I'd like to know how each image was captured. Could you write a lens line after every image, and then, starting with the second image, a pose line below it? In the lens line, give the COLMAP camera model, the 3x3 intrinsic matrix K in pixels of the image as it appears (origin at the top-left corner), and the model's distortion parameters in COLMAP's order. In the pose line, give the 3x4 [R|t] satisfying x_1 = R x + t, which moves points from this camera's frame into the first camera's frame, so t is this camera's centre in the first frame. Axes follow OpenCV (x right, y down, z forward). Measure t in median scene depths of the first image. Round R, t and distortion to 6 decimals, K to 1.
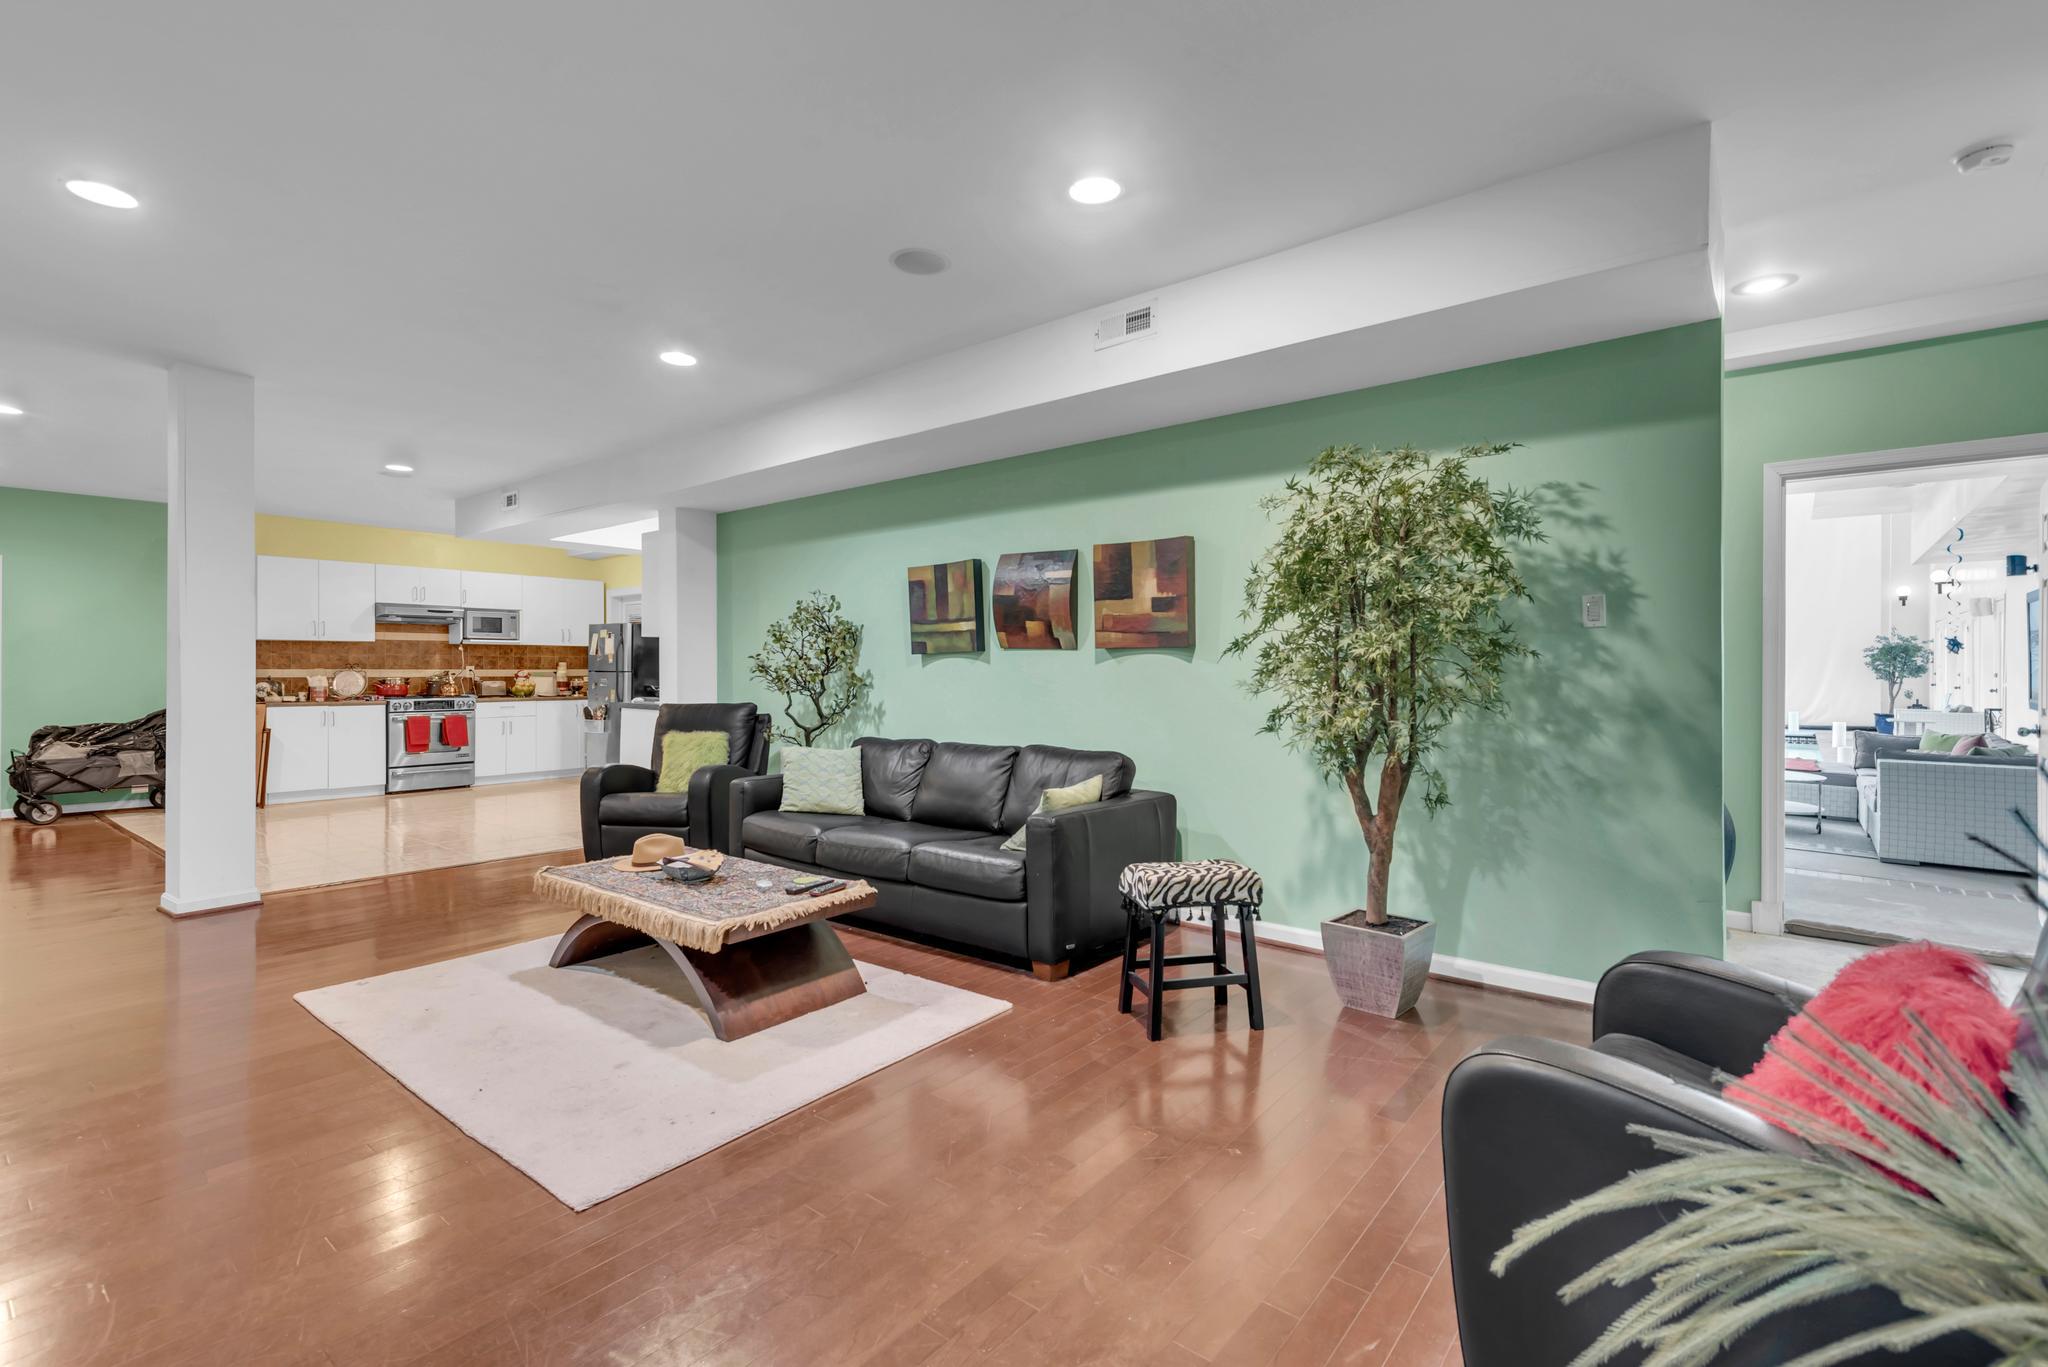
lens RADIAL K [[932.8, 0, 1009.5], [0, 932.8, 672.5], [0, 0, 1]] dist [0.023517, -0.001090]
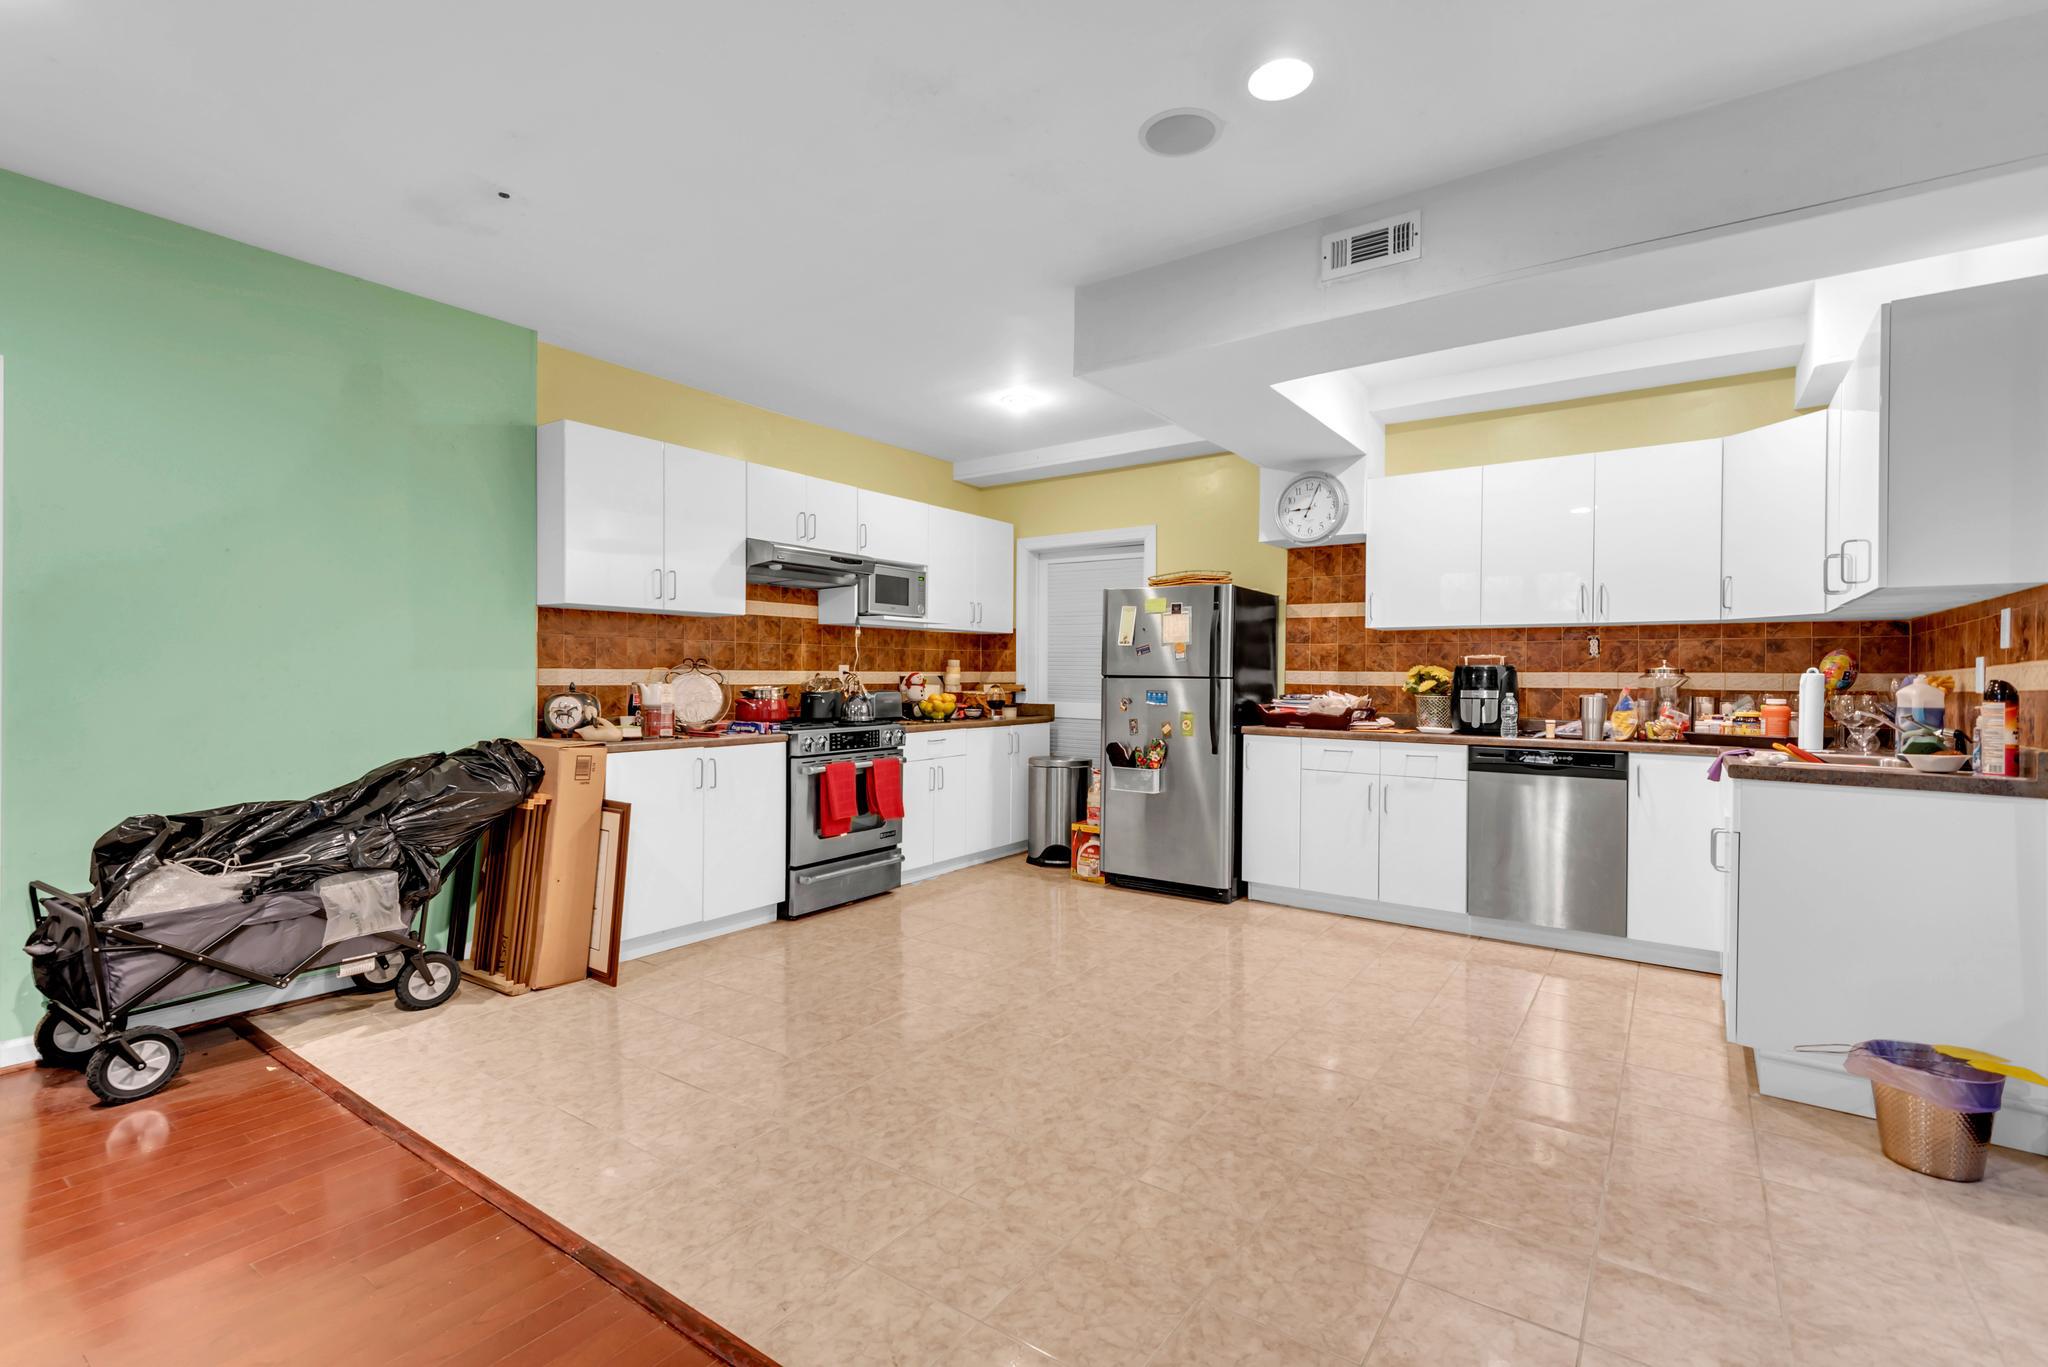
lens RADIAL K [[932.8, 0, 1033.5], [0, 932.8, 687.0], [0, 0, 1]] dist [0.023517, -0.001090]
pose [[0.996860, 0.006768, 0.078889, -0.527098], [-0.007904, 0.999869, 0.014095, -0.002793], [-0.078784, -0.014674, 0.996784, 0.461287]]
